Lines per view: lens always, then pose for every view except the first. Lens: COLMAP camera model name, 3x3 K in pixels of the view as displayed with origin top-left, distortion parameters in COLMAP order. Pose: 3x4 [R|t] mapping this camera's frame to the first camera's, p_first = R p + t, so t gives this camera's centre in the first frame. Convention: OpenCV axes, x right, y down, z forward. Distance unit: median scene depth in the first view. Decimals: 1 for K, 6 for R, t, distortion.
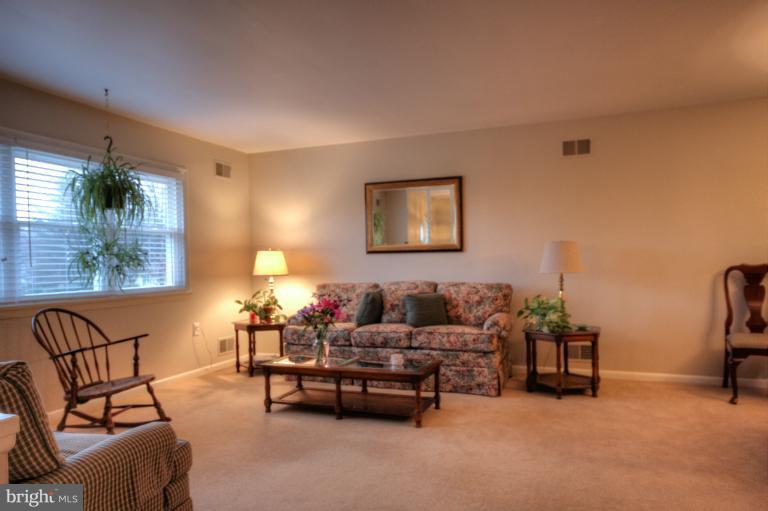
lens RADIAL K [[510.6, 0, 387.4], [0, 510.6, 264.5], [0, 0, 1]] dist [0.000043, 0.031784]
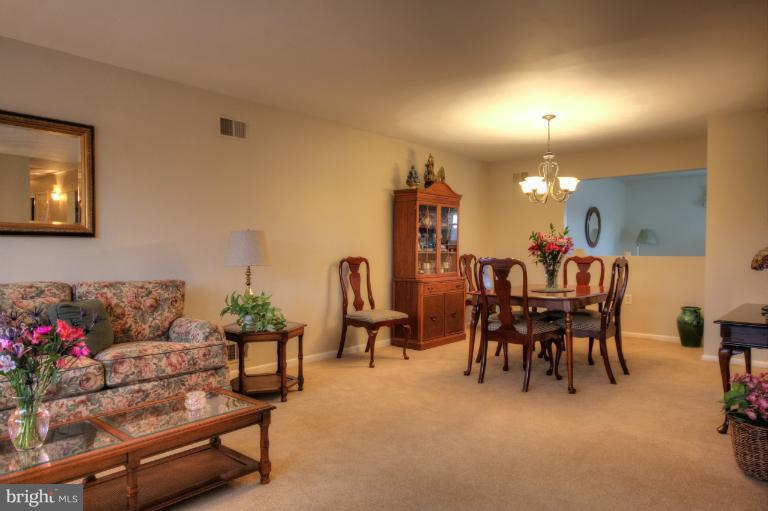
lens RADIAL K [[510.6, 0, 387.4], [0, 510.6, 264.5], [0, 0, 1]] dist [0.000043, 0.031784]
pose [[0.348183, -0.007710, 0.937395, -0.428578], [0.000871, 0.999968, 0.007902, 0.007842], [-0.937426, -0.001935, 0.348179, 0.466830]]
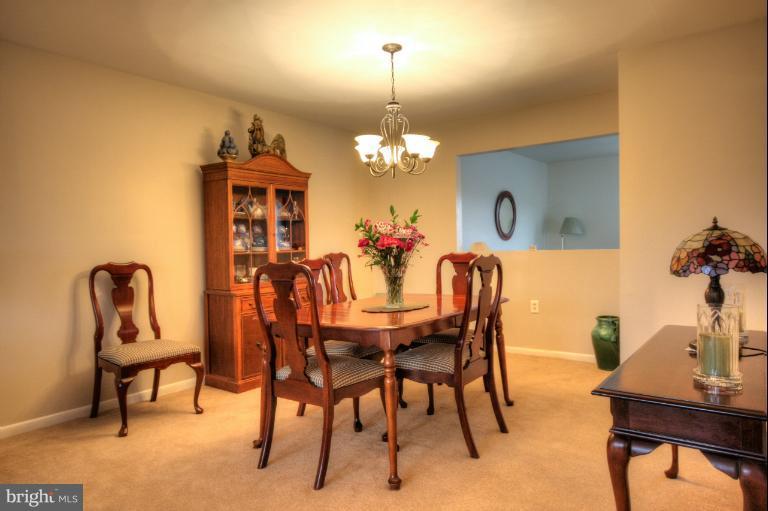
lens RADIAL K [[510.6, 0, 387.4], [0, 510.6, 264.5], [0, 0, 1]] dist [0.000043, 0.031784]
pose [[0.273100, -0.023228, 0.961705, 0.016163], [0.026394, 0.999513, 0.016646, -0.000311], [-0.961623, 0.020837, 0.273581, 0.331775]]
